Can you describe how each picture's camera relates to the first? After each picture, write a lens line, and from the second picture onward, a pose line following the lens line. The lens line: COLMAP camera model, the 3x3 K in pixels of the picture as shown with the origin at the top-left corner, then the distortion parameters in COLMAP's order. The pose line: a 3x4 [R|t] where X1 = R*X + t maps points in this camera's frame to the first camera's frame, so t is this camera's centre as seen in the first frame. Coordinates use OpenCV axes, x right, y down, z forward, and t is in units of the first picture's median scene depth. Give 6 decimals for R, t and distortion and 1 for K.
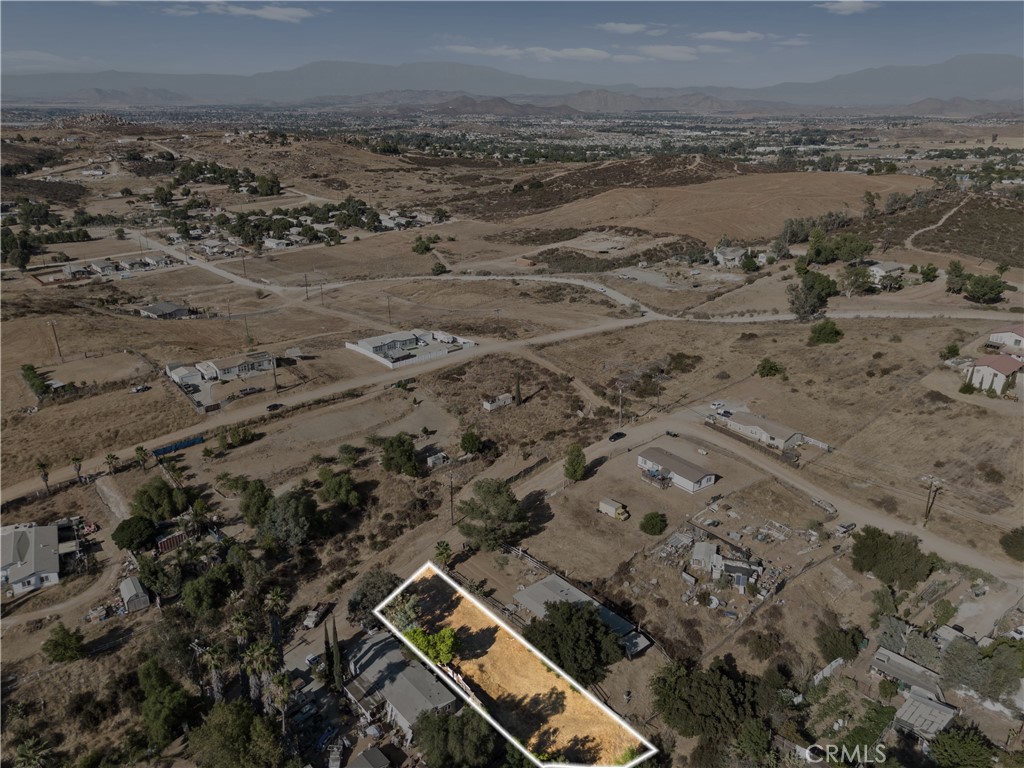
lens RADIAL K [[757.8, 0, 511.0], [0, 757.8, 381.1], [0, 0, 1]] dist [0.074472, -0.076058]
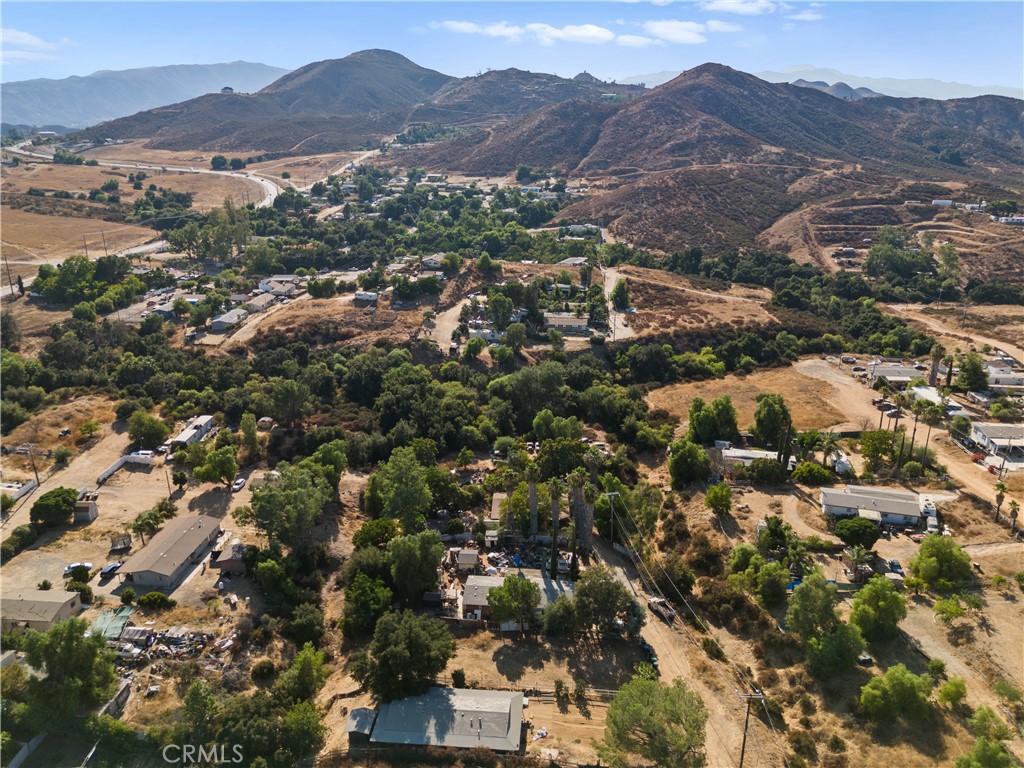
lens RADIAL K [[757.8, 0, 511.0], [0, 757.8, 381.1], [0, 0, 1]] dist [0.074472, -0.076058]
pose [[-0.711106, 0.230999, -0.664054, 0.519479], [-0.246905, 0.802286, 0.543485, -0.461432], [0.658306, 0.550433, -0.513475, 1.344401]]
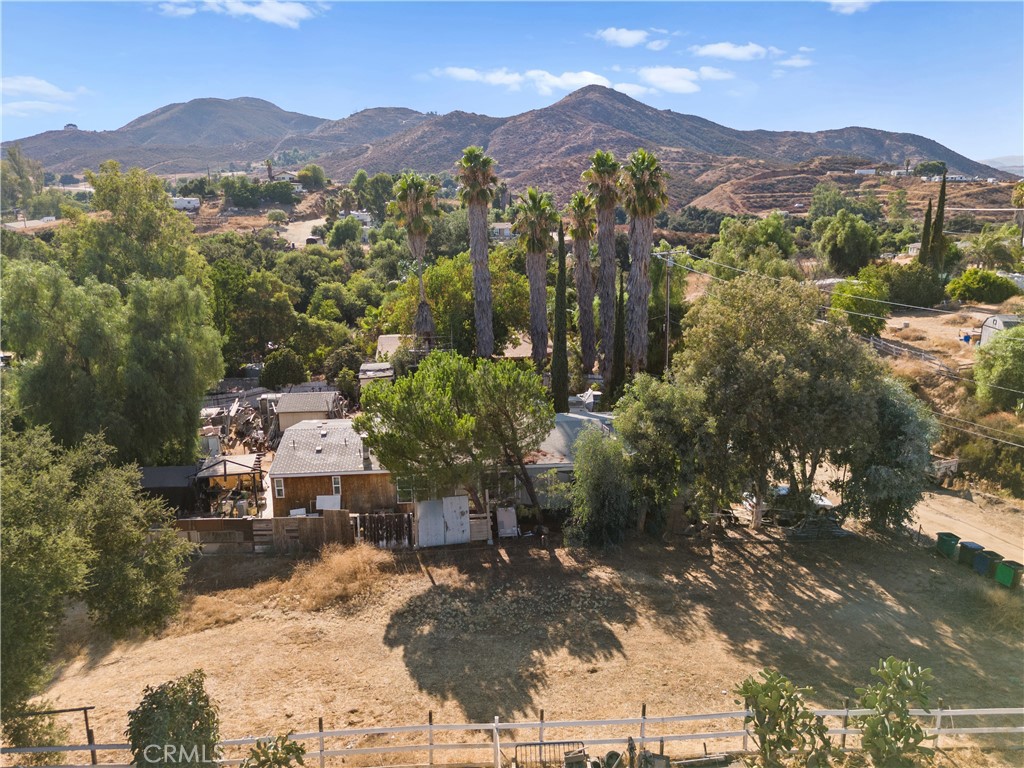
lens RADIAL K [[757.8, 0, 511.0], [0, 757.8, 381.1], [0, 0, 1]] dist [0.074472, -0.076058]
pose [[-0.598154, 0.204330, -0.774894, 0.099492], [-0.266885, 0.860960, 0.433037, 0.197224], [0.755635, 0.465830, -0.460454, 1.114537]]
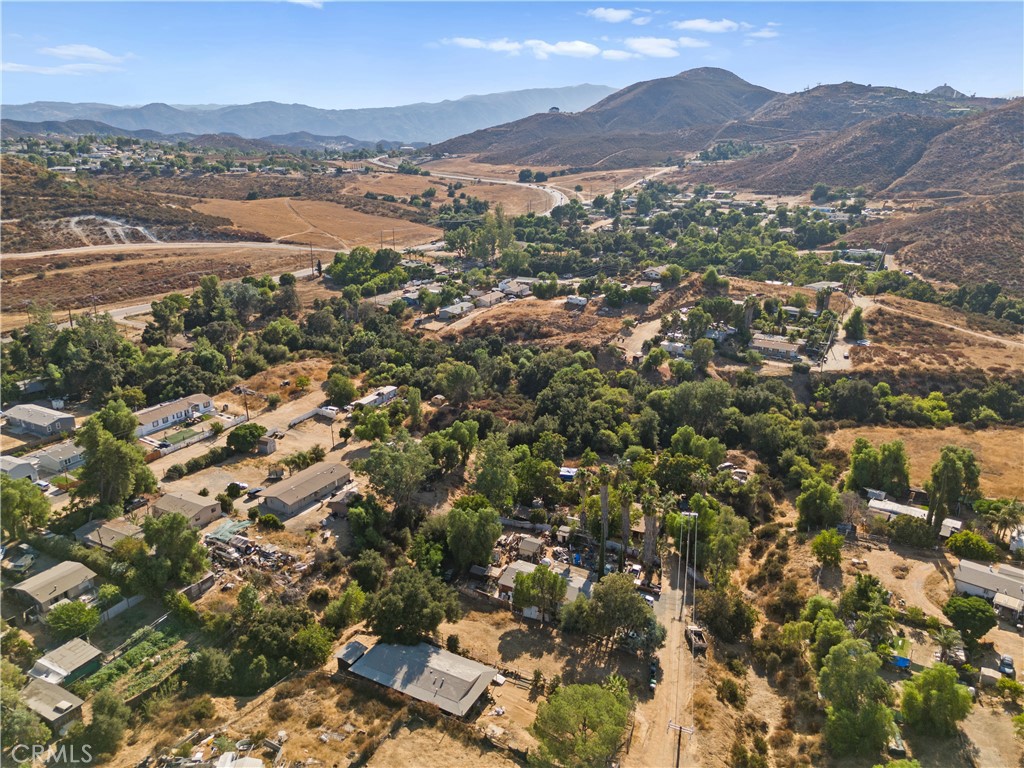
lens RADIAL K [[757.8, 0, 511.0], [0, 757.8, 381.1], [0, 0, 1]] dist [0.074472, -0.076058]
pose [[-0.932277, 0.104806, -0.346230, 0.268731], [-0.134384, 0.788279, 0.600464, -0.516020], [0.335858, 0.606327, -0.720810, 1.551518]]
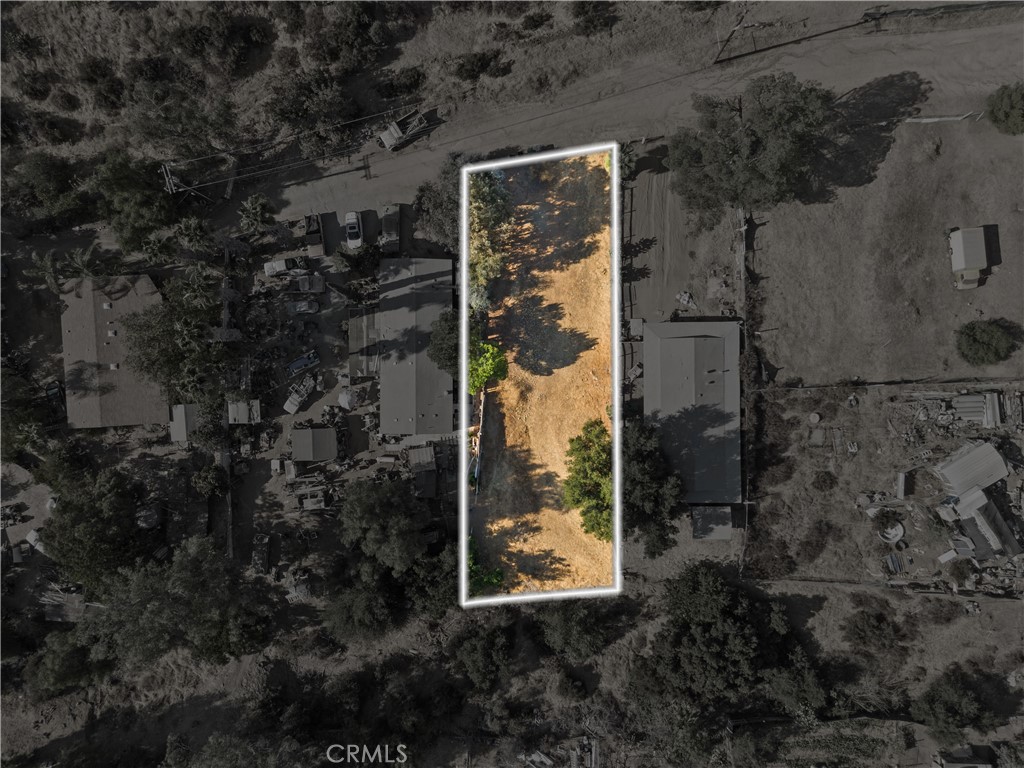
lens RADIAL K [[757.8, 0, 511.0], [0, 757.8, 381.1], [0, 0, 1]] dist [0.074472, -0.076058]
pose [[0.765987, 0.642856, -0.000425, -0.055644], [-0.215561, 0.257473, 0.941935, -0.288890], [0.605638, -0.721418, 0.335796, 0.760578]]
